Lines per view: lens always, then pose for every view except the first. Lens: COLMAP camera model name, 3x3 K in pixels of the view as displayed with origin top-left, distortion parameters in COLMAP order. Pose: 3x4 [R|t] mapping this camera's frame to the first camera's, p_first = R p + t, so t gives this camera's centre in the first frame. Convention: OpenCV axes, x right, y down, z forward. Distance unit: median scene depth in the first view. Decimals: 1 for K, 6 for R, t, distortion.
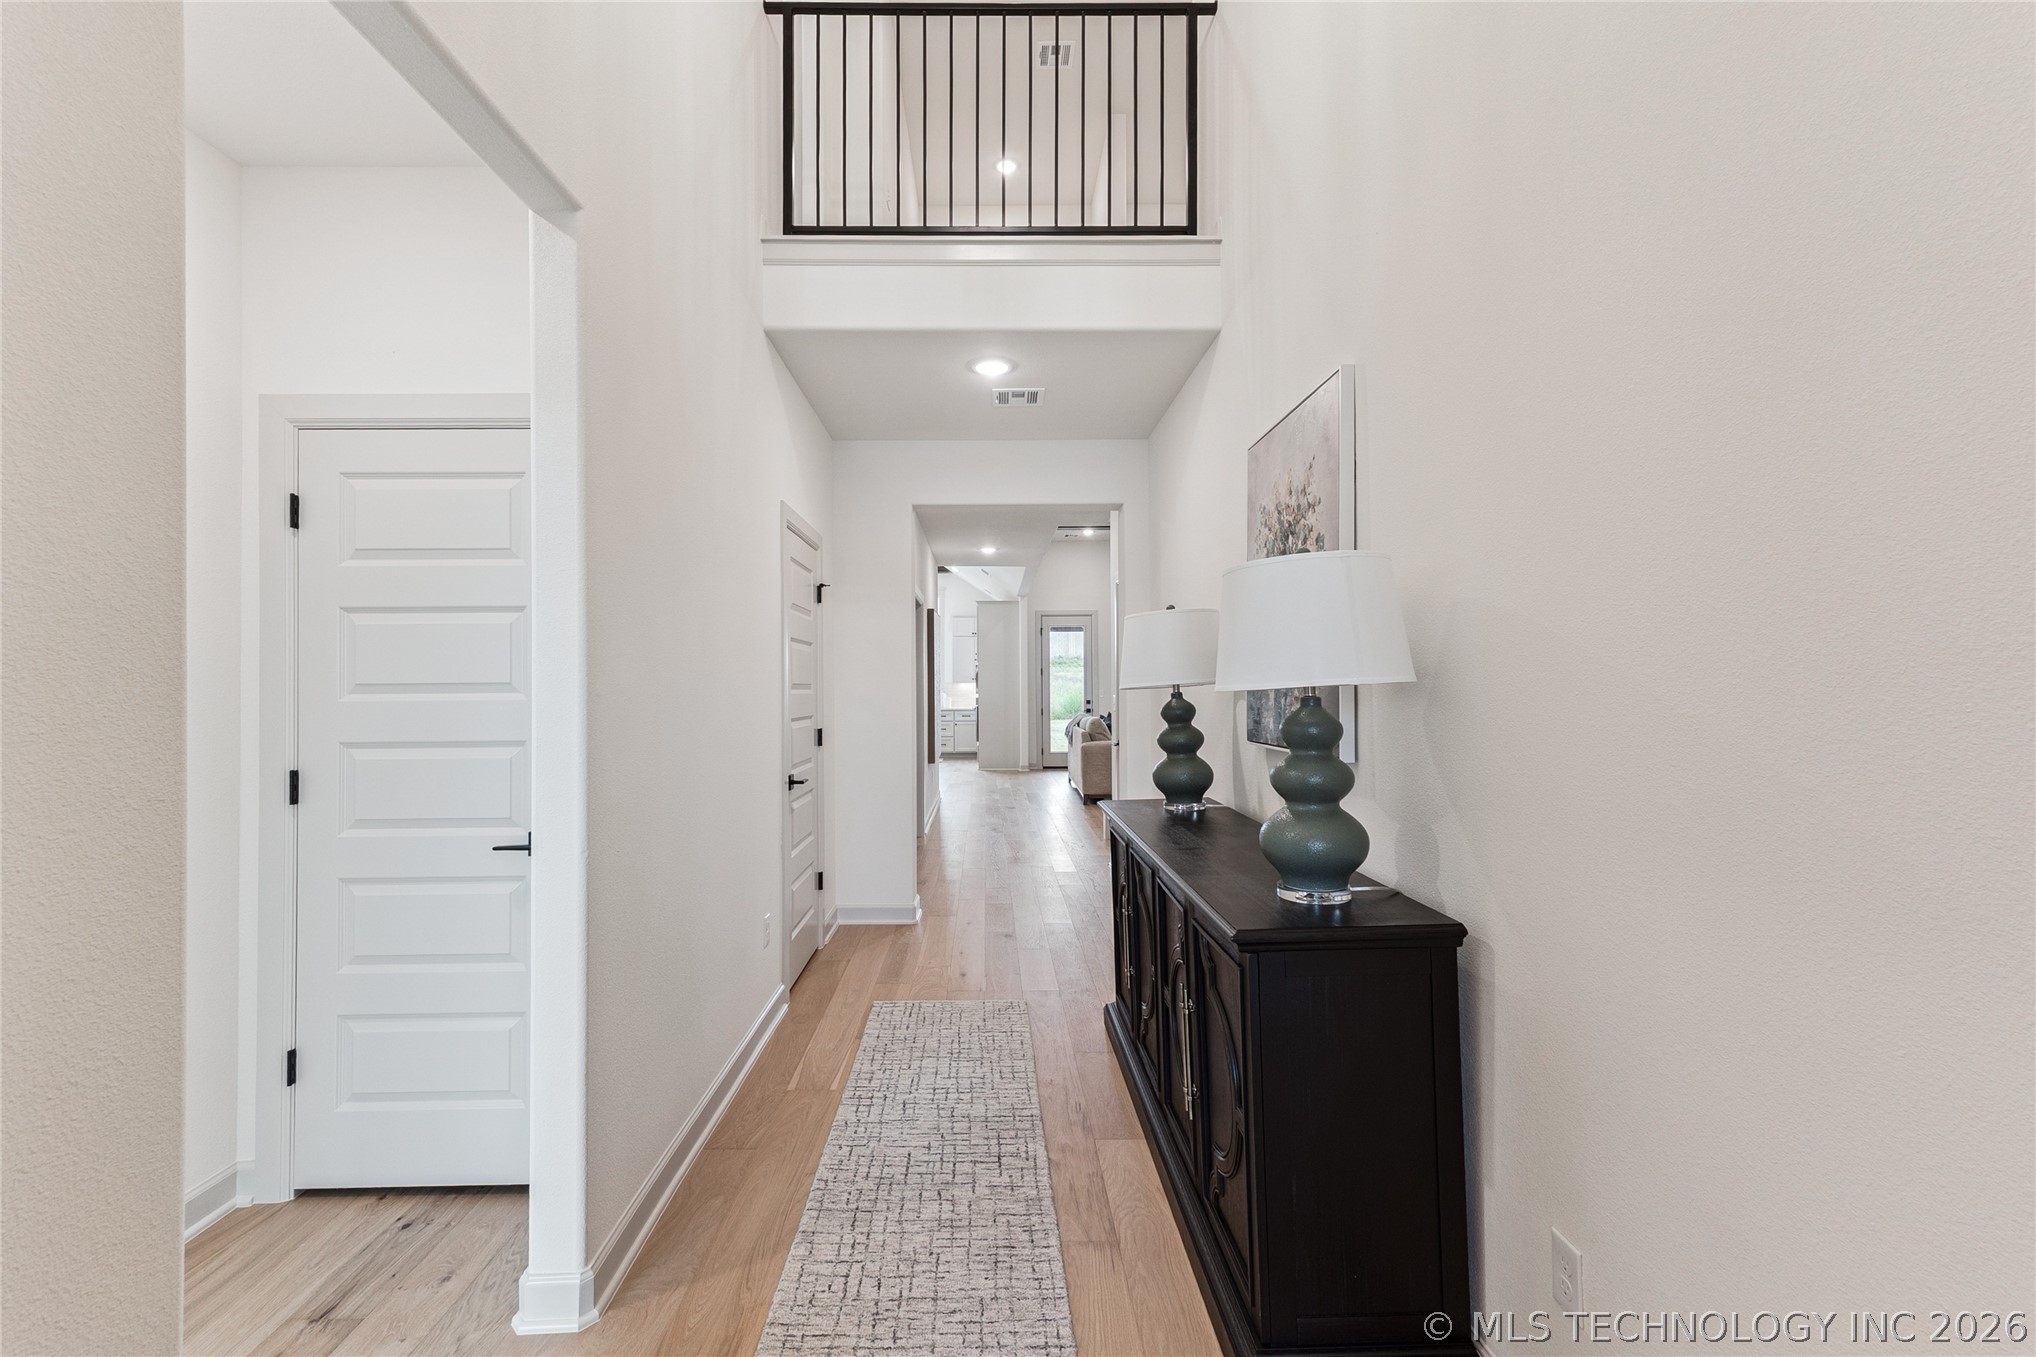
lens RADIAL K [[859.4, 0, 1029.2], [0, 859.4, 671.3], [0, 0, 1]] dist [0.008833, -0.000066]
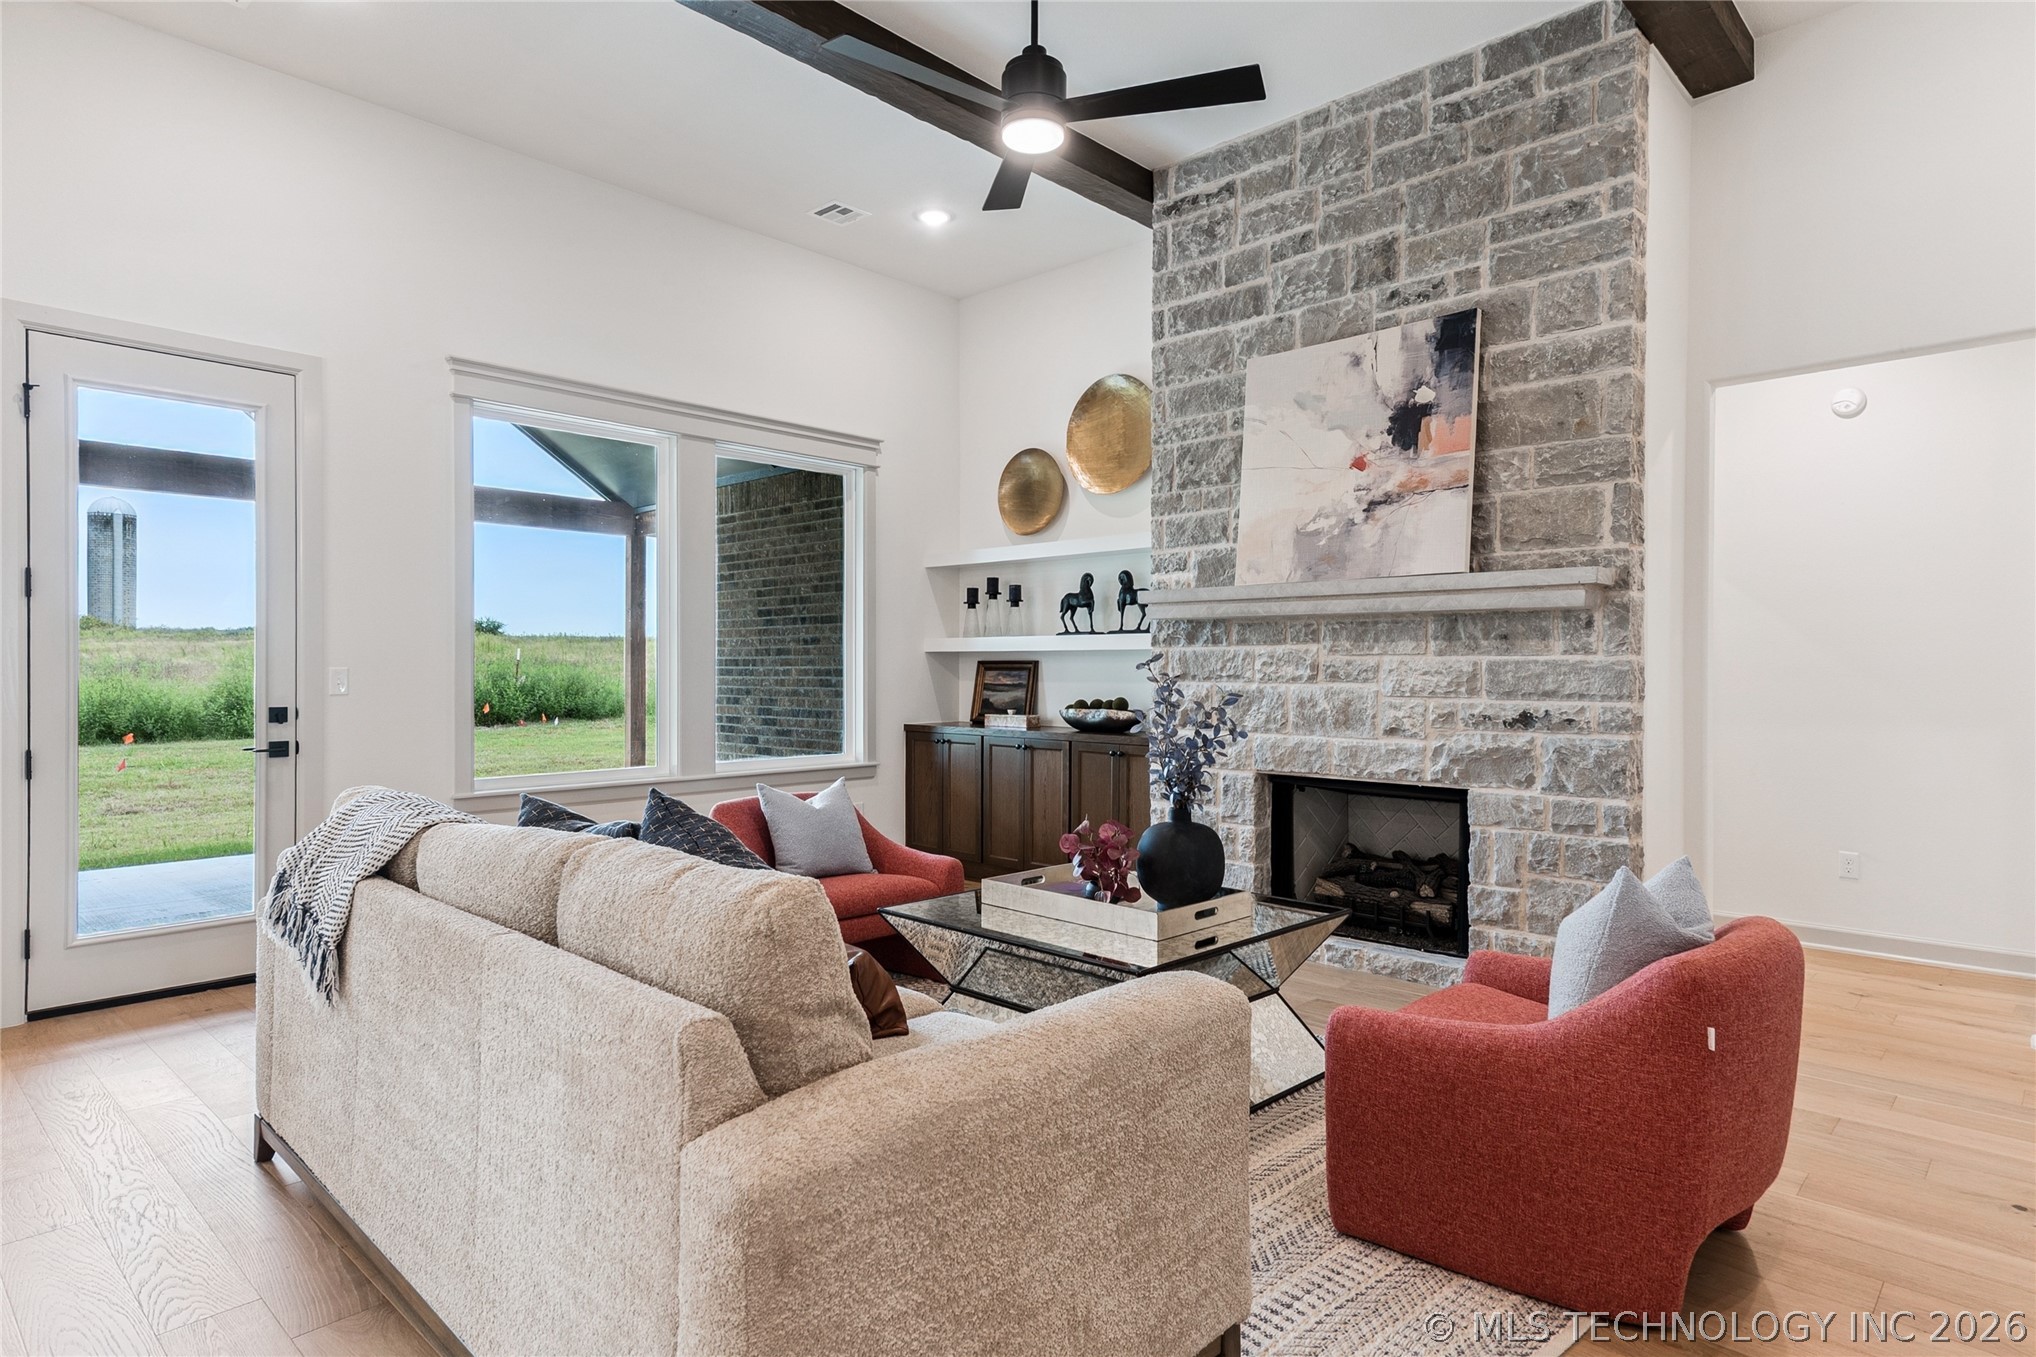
lens RADIAL K [[1120.5, 0, 1016.7], [0, 1120.5, 672.3], [0, 0, 1]] dist [0.025568, 0.001283]
pose [[0.712645, 0.007646, 0.701483, -0.033743], [-0.019593, 0.999767, 0.009008, 0.051774], [-0.701251, -0.020164, 0.712629, 1.998258]]
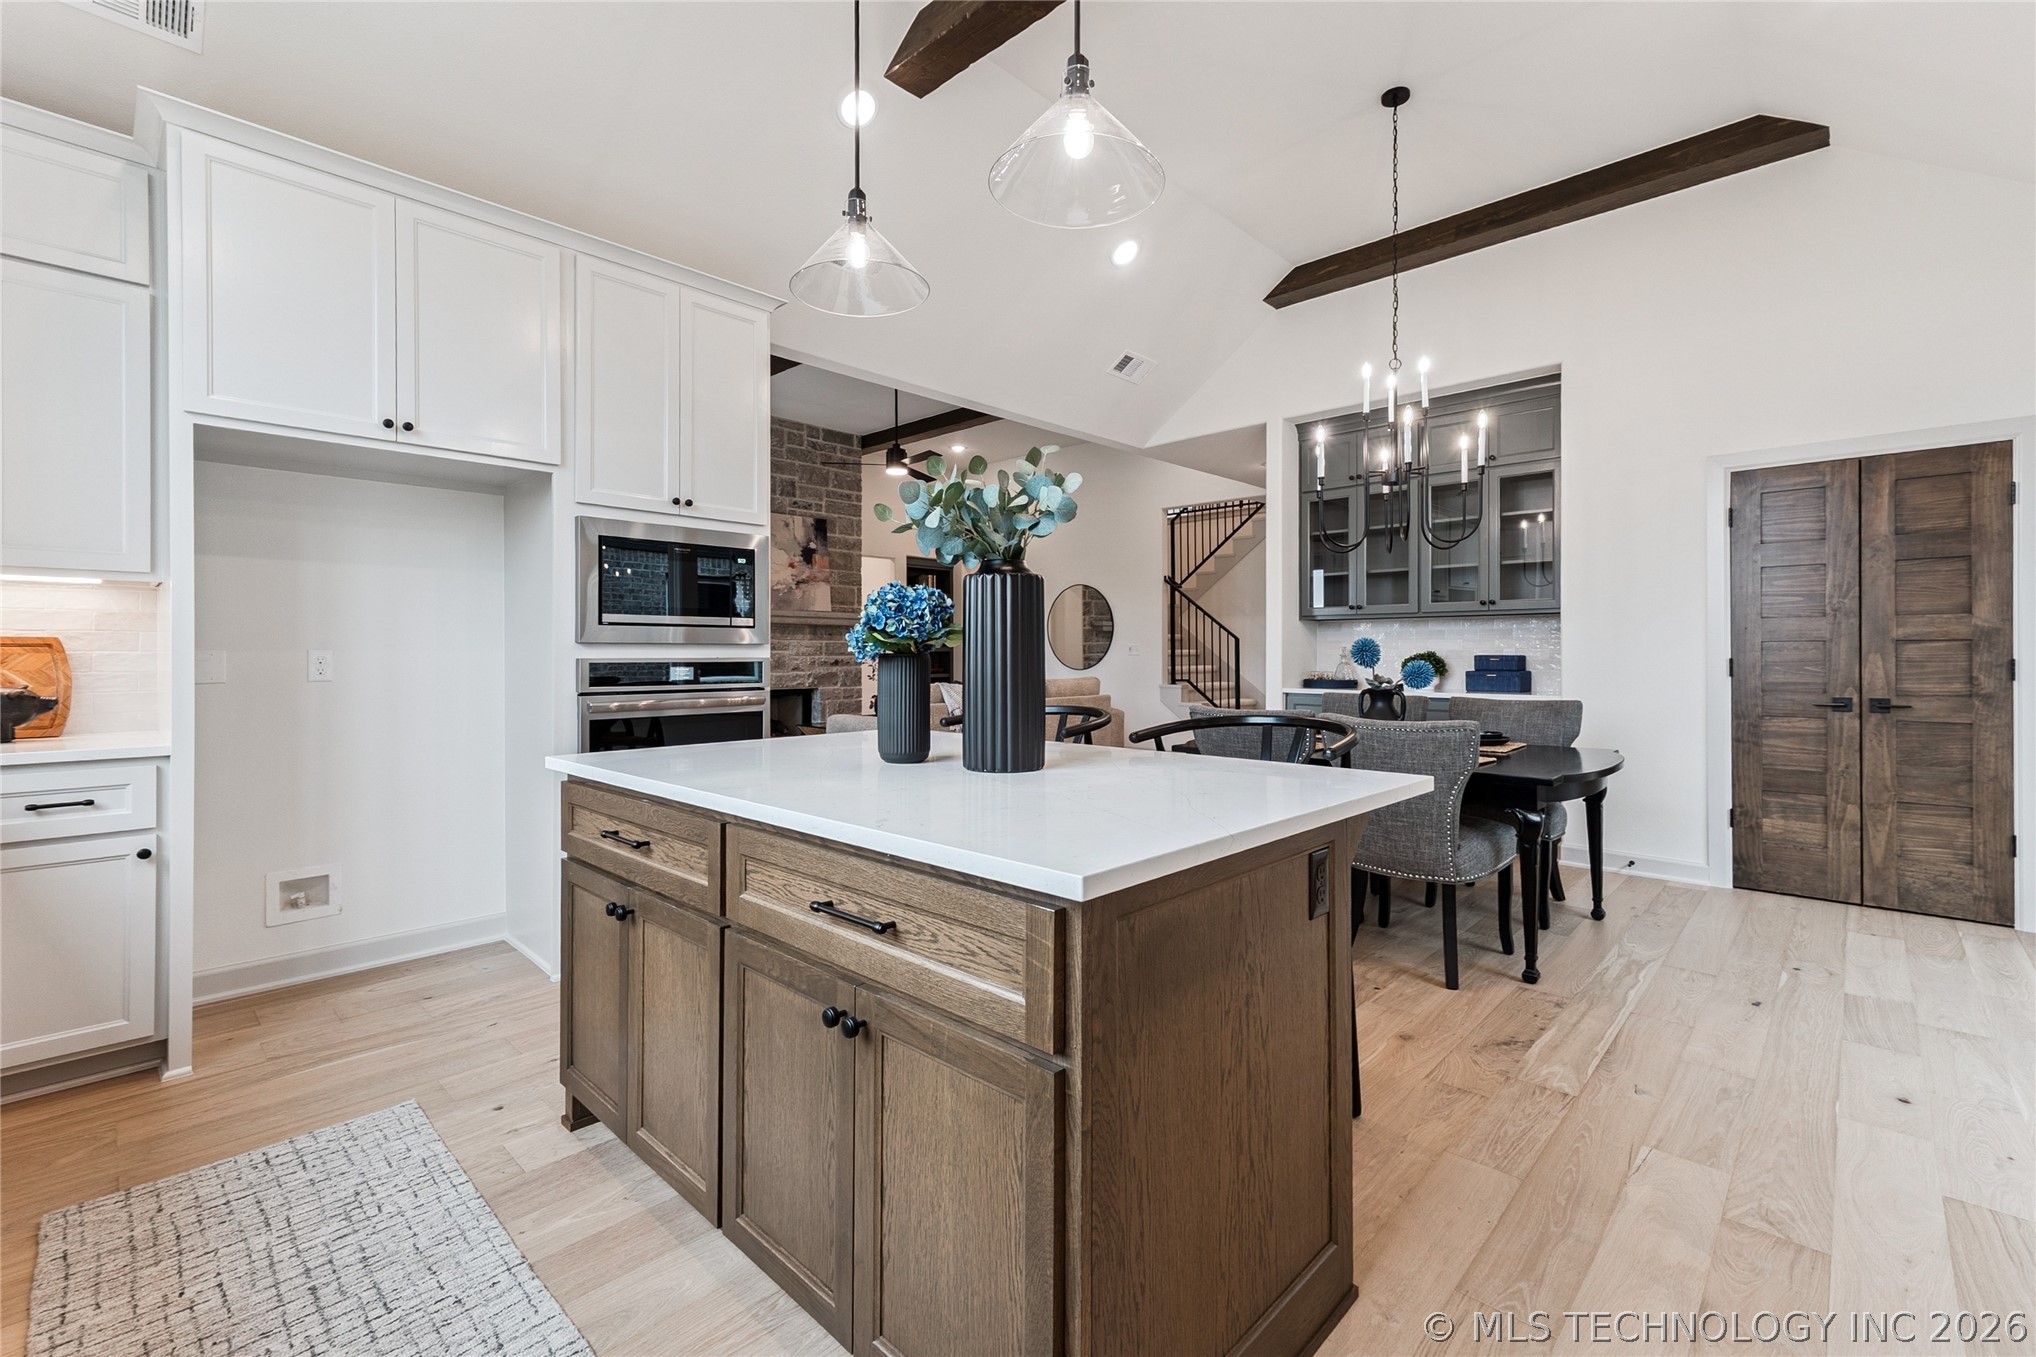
lens RADIAL K [[870.6, 0, 1015.4], [0, 870.6, 669.6], [0, 0, 1]] dist [0.009946, -0.000018]
pose [[-0.686934, -0.006386, 0.726692, -1.002588], [-0.007301, 0.999972, 0.001885, 0.105051], [-0.726683, -0.004011, -0.686961, 3.625810]]
